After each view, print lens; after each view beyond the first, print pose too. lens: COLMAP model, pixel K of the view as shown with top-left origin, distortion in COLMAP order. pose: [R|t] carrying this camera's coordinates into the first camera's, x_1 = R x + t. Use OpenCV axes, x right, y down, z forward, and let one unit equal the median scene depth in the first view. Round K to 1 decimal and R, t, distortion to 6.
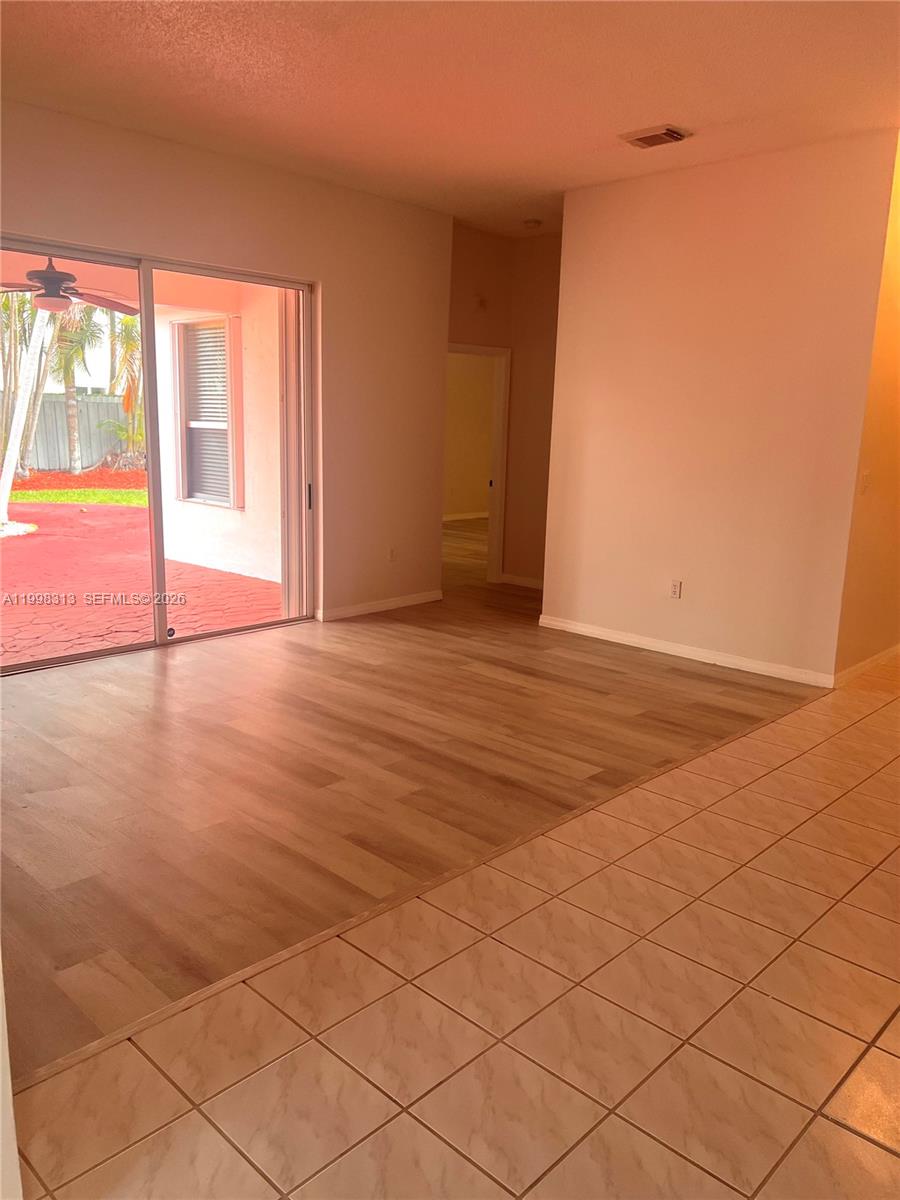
lens RADIAL K [[902.3, 0, 450.0], [0, 902.3, 600.0], [0, 0, 1]] dist [0.111165, -0.139661]
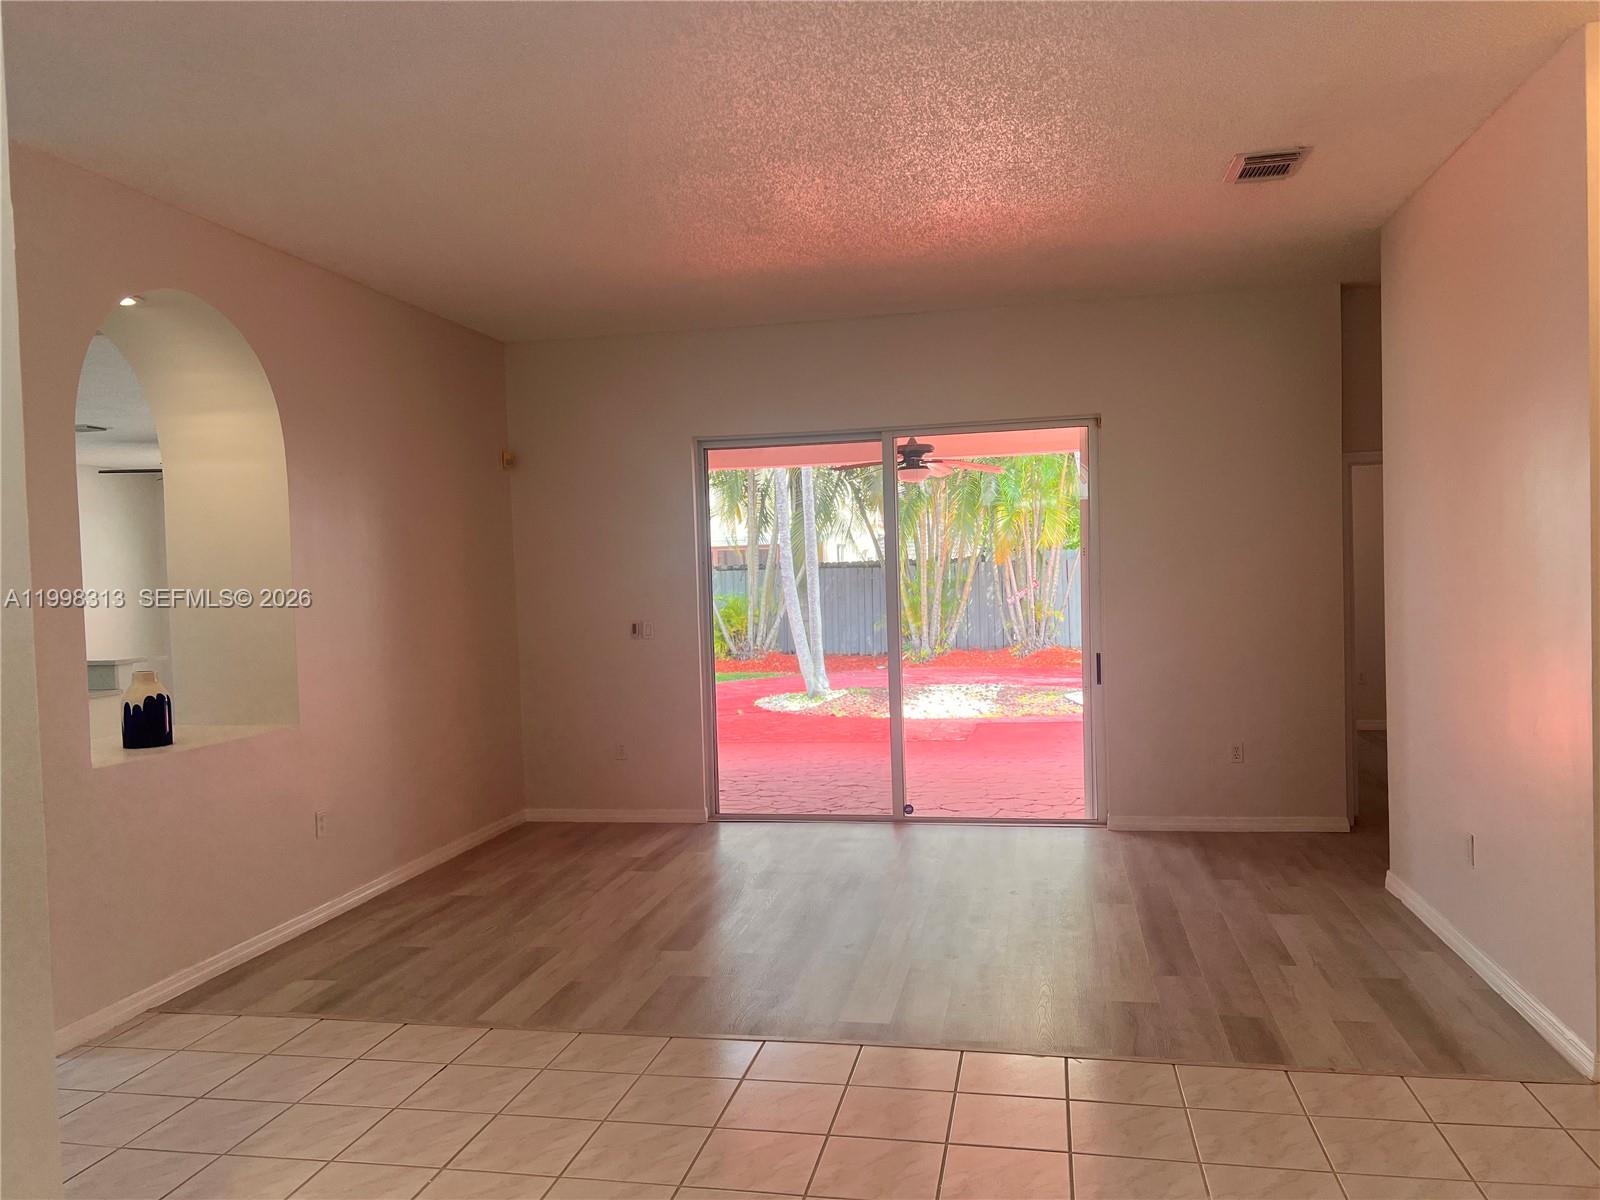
lens RADIAL K [[1203.1, 0, 799.2], [0, 1203.1, 608.7], [0, 0, 1]] dist [0.111165, -0.139661]
pose [[0.535255, -0.015512, -0.844548, 0.781569], [-0.122135, 0.987903, -0.095552, -0.040728], [0.835814, 0.154294, 0.526886, 0.261287]]
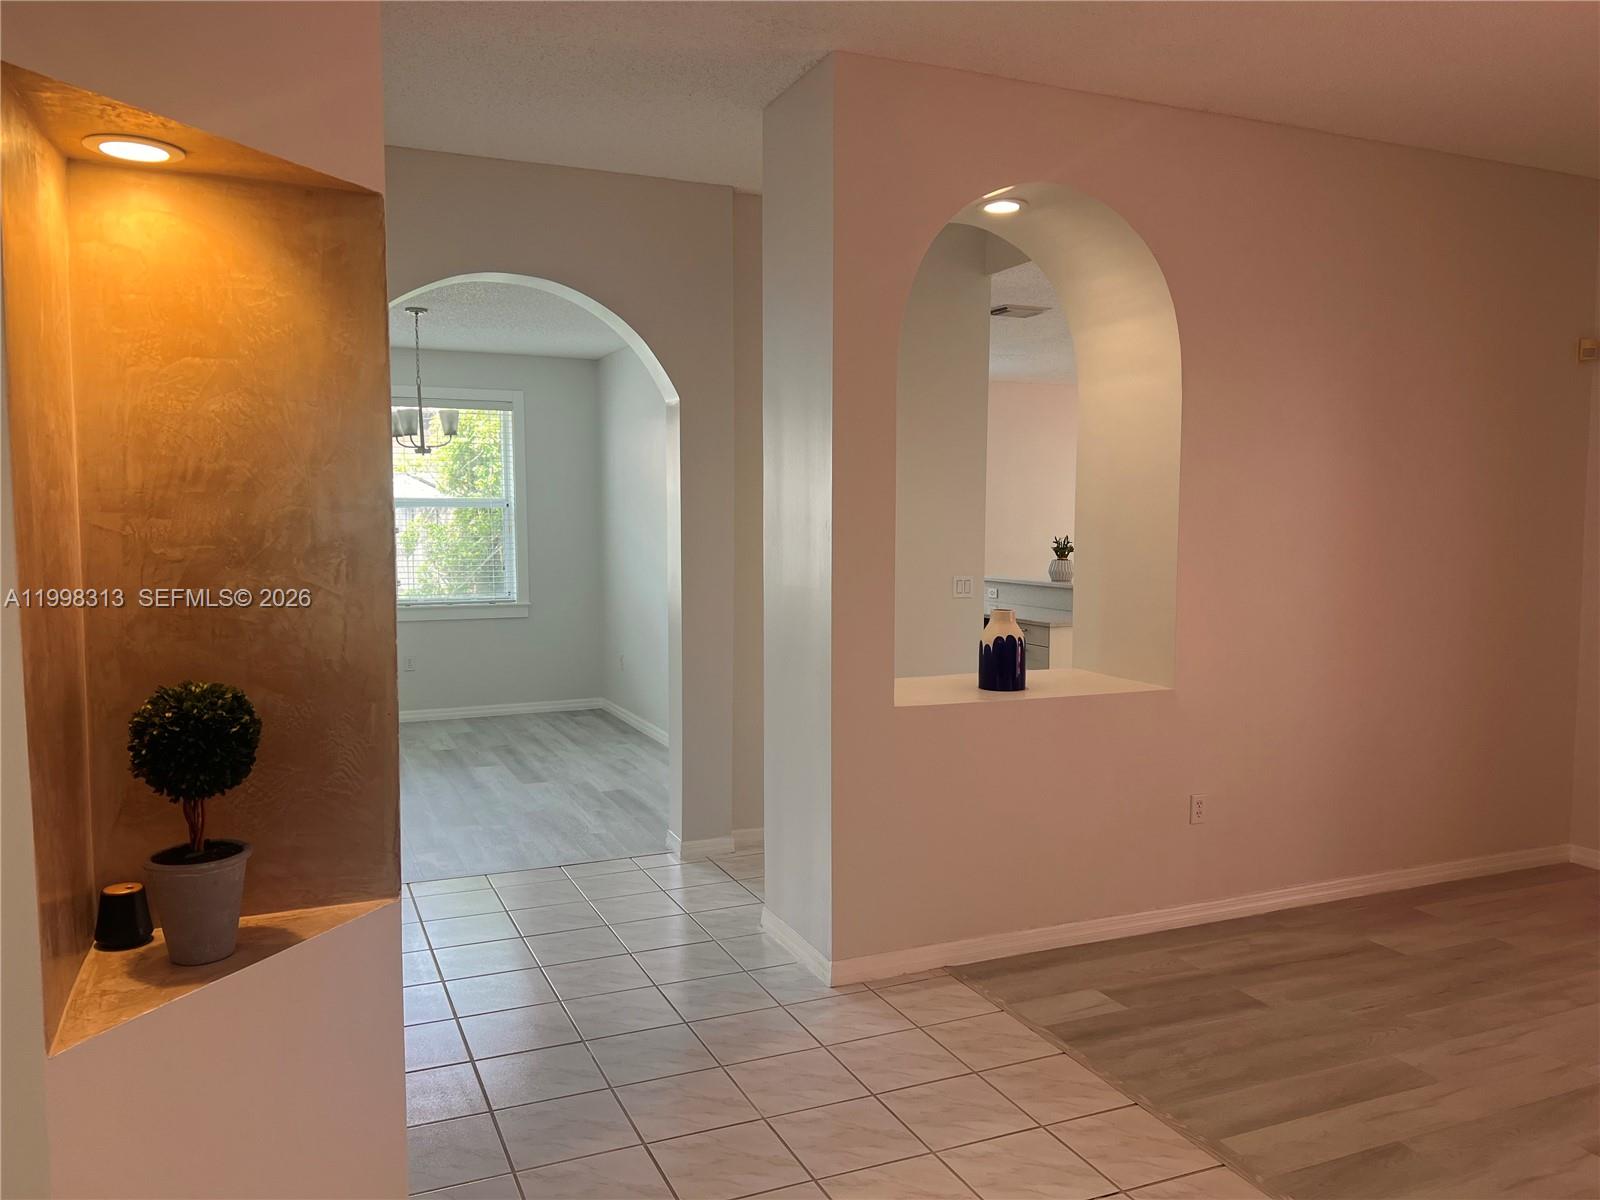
lens RADIAL K [[1211.1, 0, 795.6], [0, 1211.1, 605.4], [0, 0, 1]] dist [0.039718, -0.039197]
pose [[-0.378912, 0.046943, -0.924241, 0.577110], [-0.193123, 0.972713, 0.128580, -0.108929], [0.905057, 0.227213, -0.359507, 0.526318]]
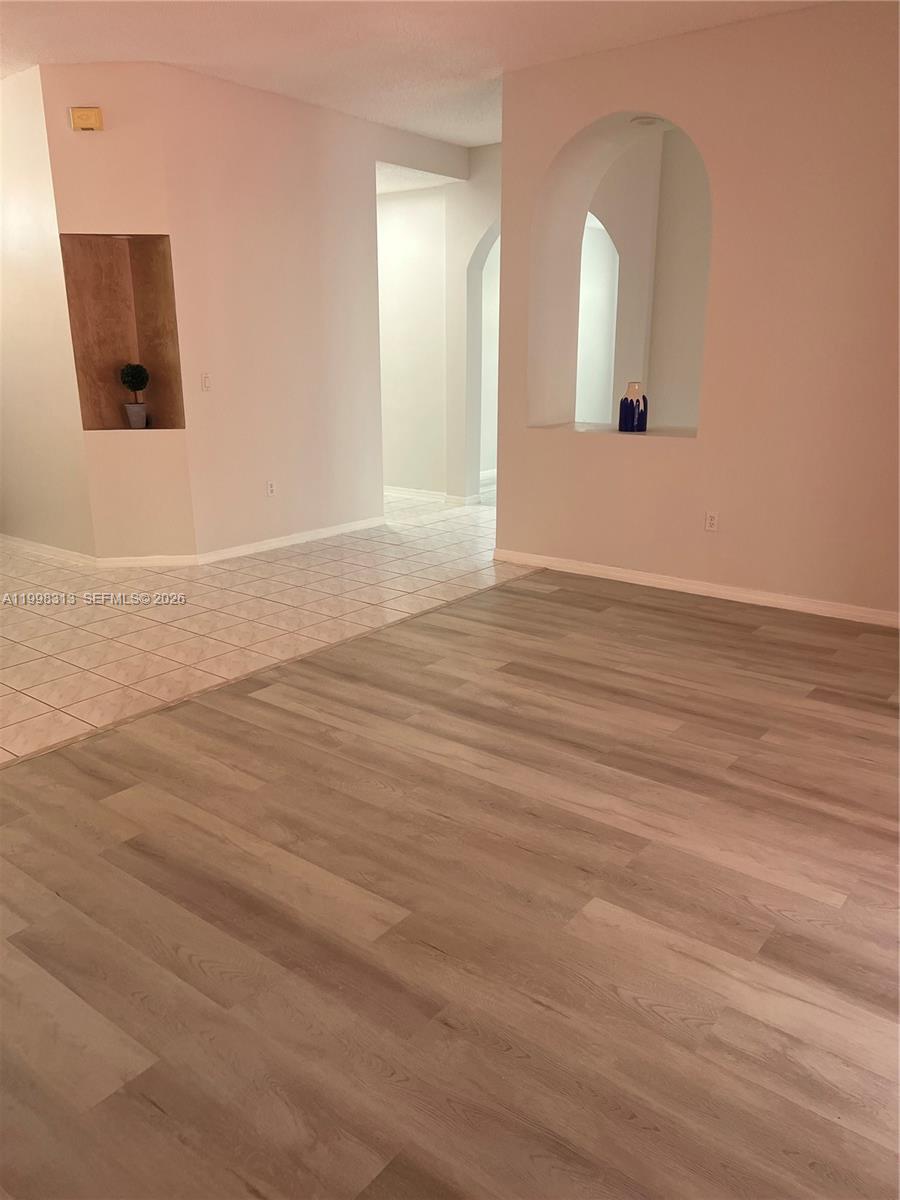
lens RADIAL K [[902.3, 0, 450.0], [0, 902.3, 600.0], [0, 0, 1]] dist [0.111165, -0.139661]
pose [[-0.995503, 0.006277, -0.094524, 0.033327], [-0.037520, 0.890077, 0.454263, -0.282416], [0.086985, 0.455767, -0.885839, 1.434437]]
